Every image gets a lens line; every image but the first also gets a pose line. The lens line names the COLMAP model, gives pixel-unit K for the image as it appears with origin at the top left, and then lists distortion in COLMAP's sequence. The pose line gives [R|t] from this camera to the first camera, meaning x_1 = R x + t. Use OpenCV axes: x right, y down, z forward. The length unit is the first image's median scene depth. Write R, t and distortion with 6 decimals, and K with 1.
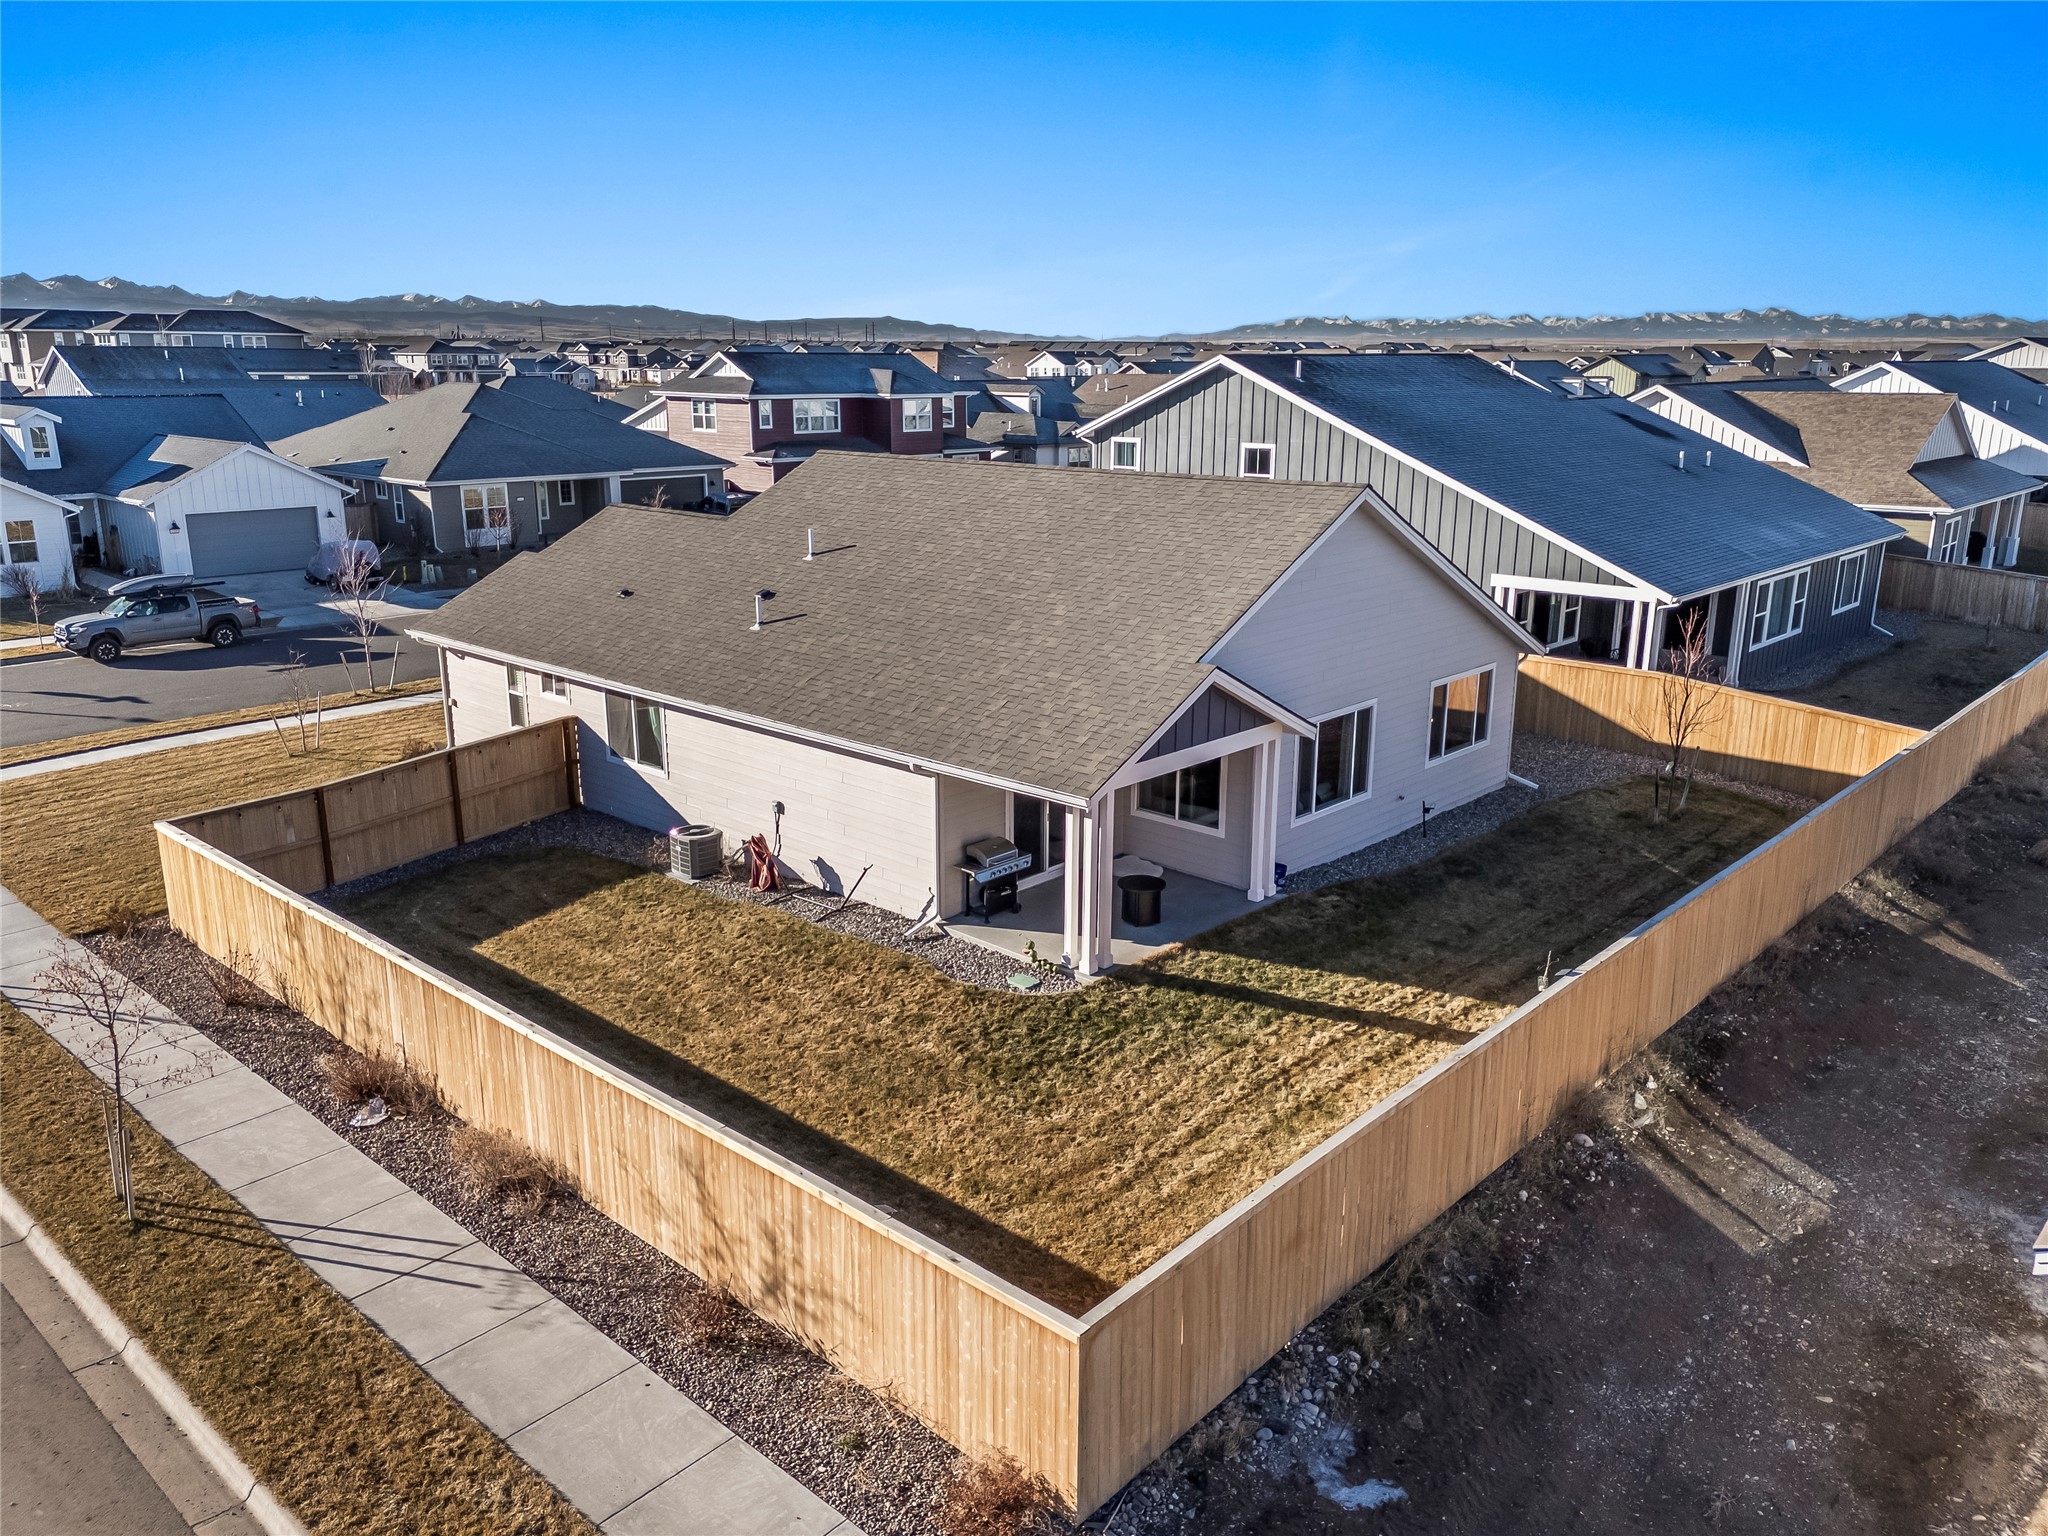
lens RADIAL K [[1535.0, 0, 1024.0], [0, 1535.0, 768.0], [0, 0, 1]] dist [0.066825, -0.059478]
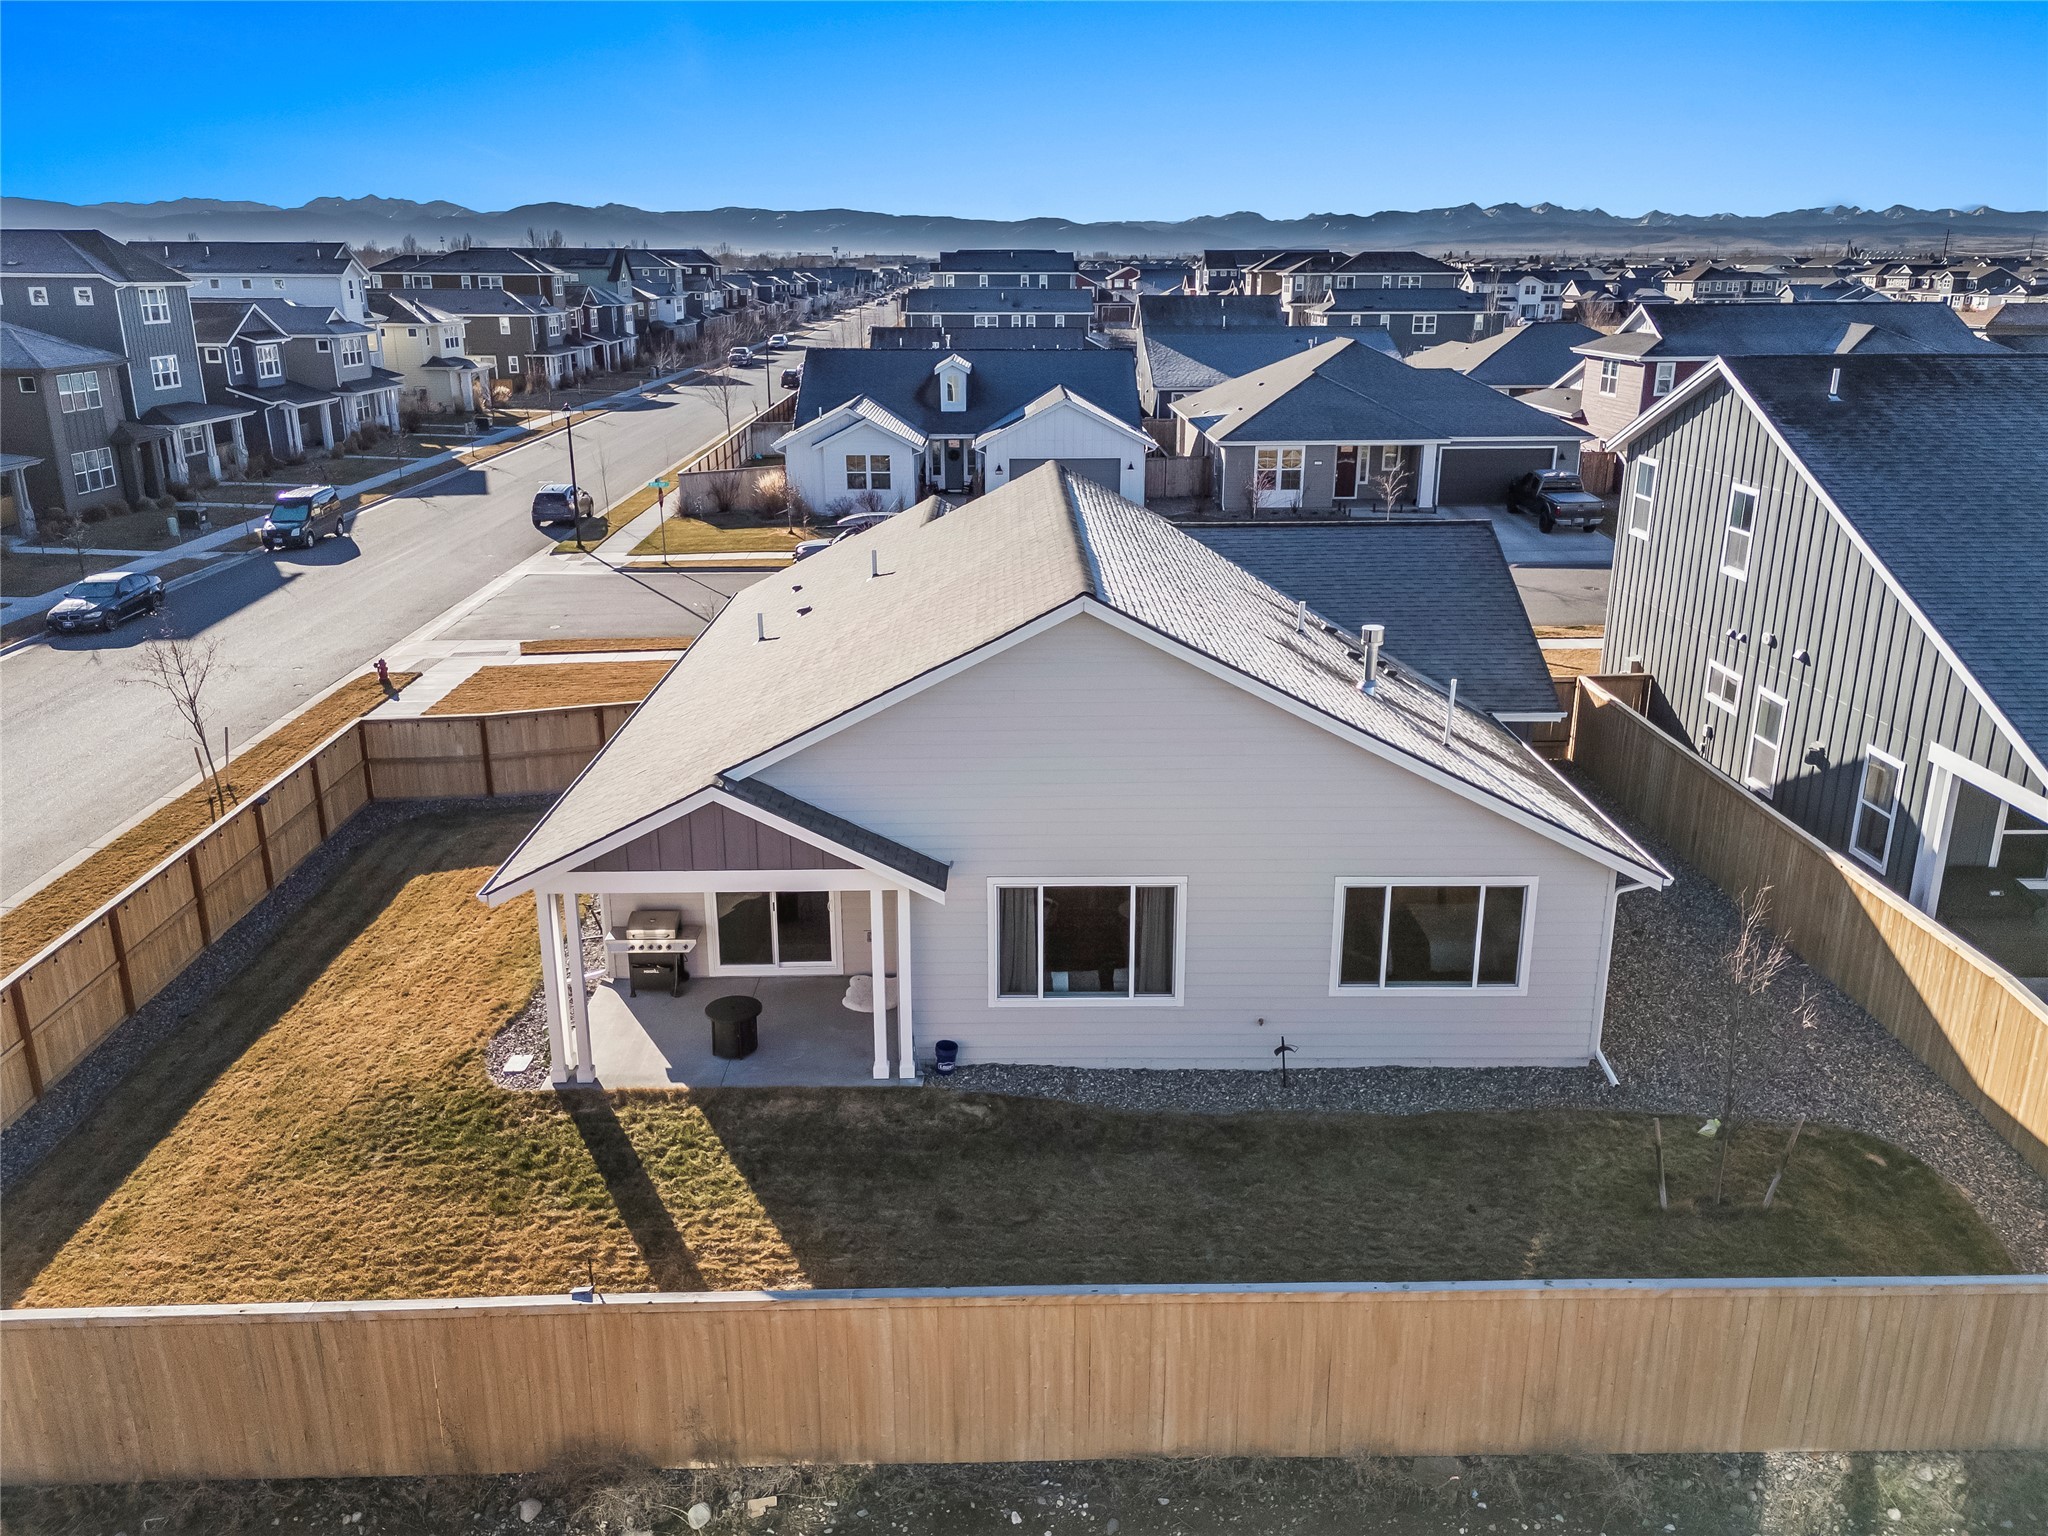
lens RADIAL K [[1535.0, 0, 1024.0], [0, 1535.0, 768.0], [0, 0, 1]] dist [0.066825, -0.059478]
pose [[0.692472, 0.218548, -0.687546, 0.667651], [-0.185962, 0.974880, 0.122587, -0.172062], [0.697066, 0.042970, 0.715719, 0.420912]]
